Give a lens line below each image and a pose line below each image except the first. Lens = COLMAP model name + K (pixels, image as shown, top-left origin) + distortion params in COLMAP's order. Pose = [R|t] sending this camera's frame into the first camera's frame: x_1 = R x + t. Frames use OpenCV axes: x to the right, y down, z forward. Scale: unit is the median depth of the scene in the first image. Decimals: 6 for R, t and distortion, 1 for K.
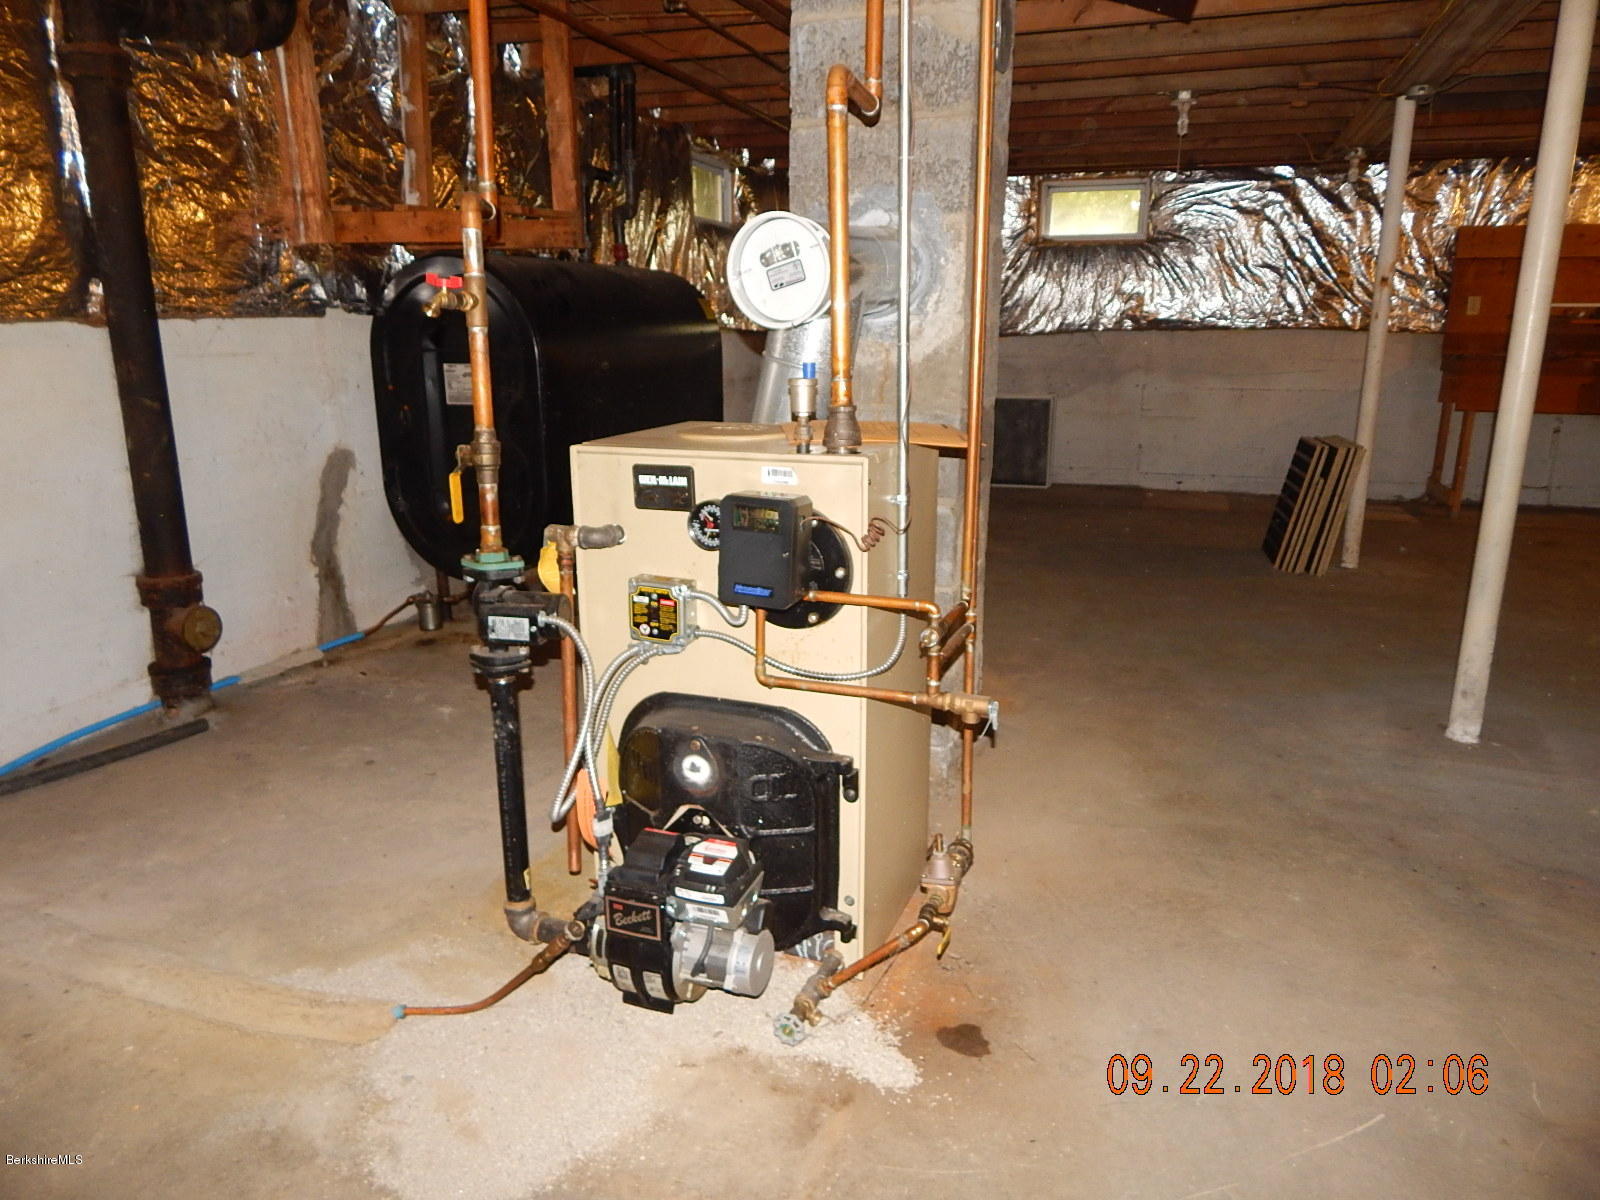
lens RADIAL K [[1043.0, 0, 803.5], [0, 1043.0, 583.0], [0, 0, 1]] dist [0.006264, 0.001935]
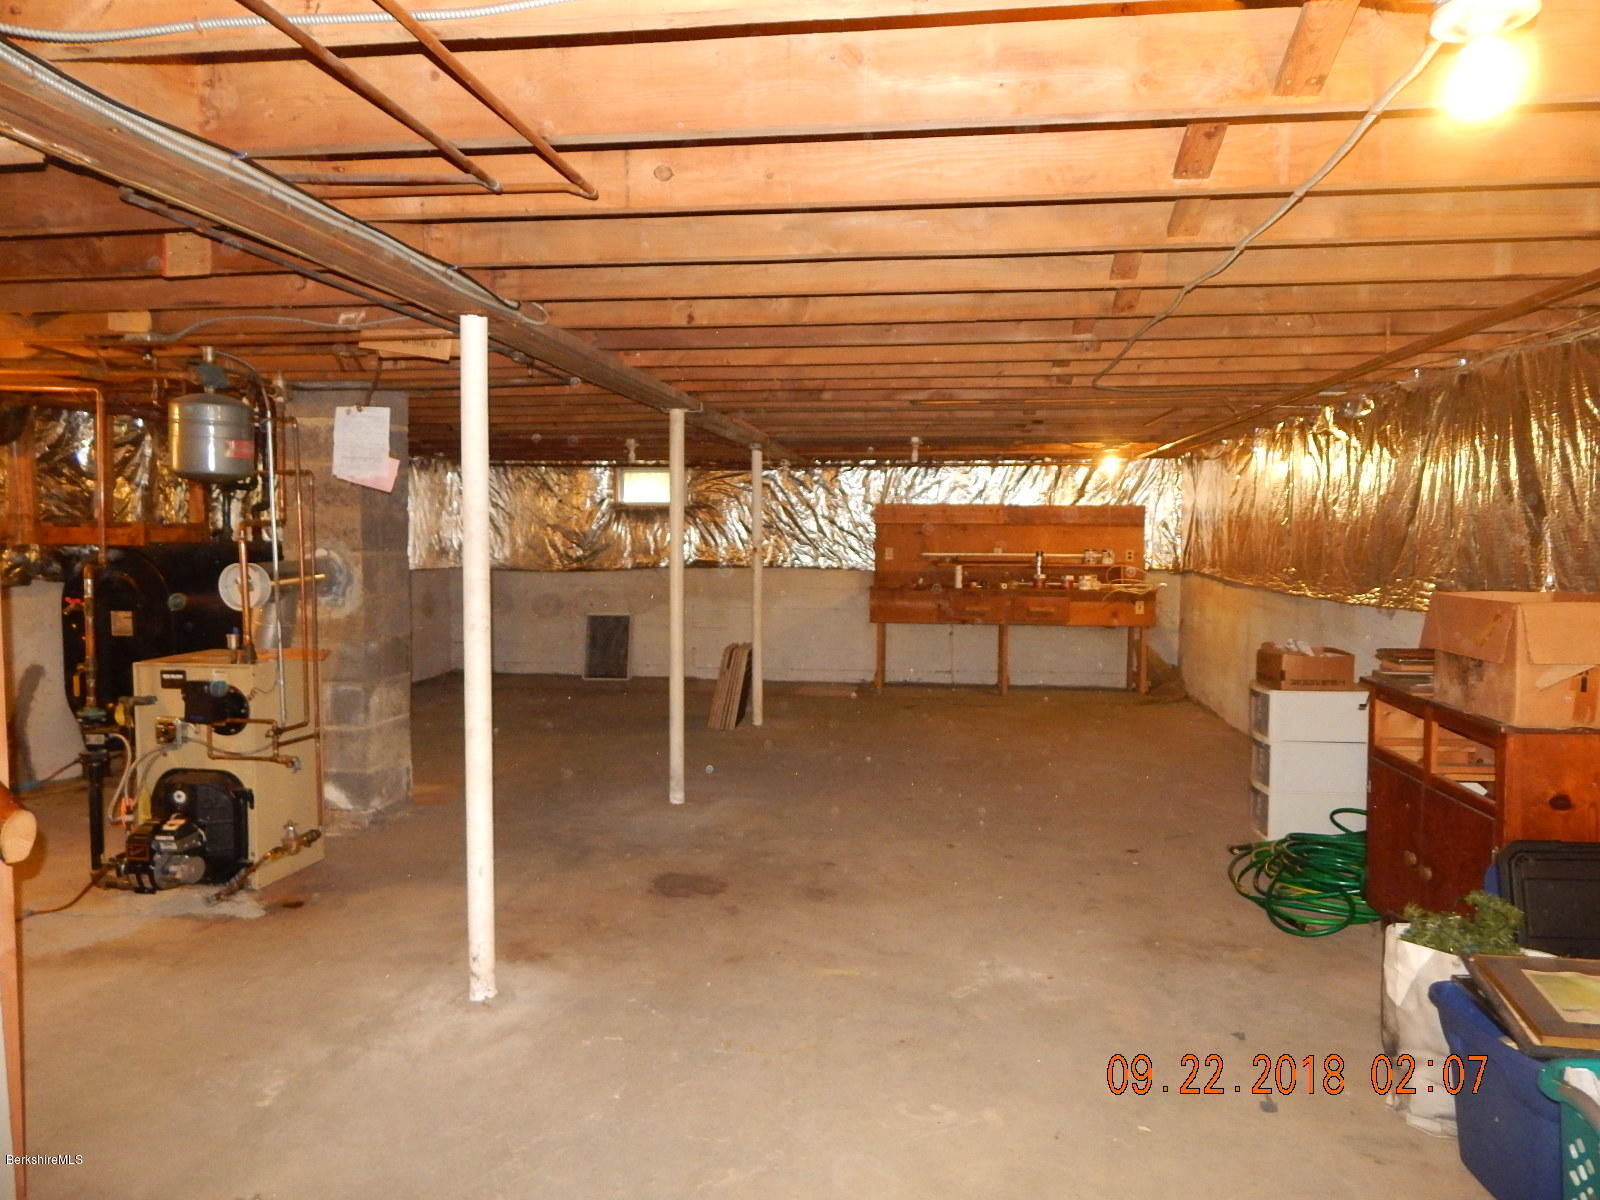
lens RADIAL K [[1043.0, 0, 803.5], [0, 1043.0, 583.0], [0, 0, 1]] dist [0.006264, 0.001935]
pose [[0.979477, -0.006217, 0.201462, 0.801226], [0.044096, 0.981920, -0.184087, 0.197984], [-0.196675, 0.189192, 0.962042, -1.644331]]
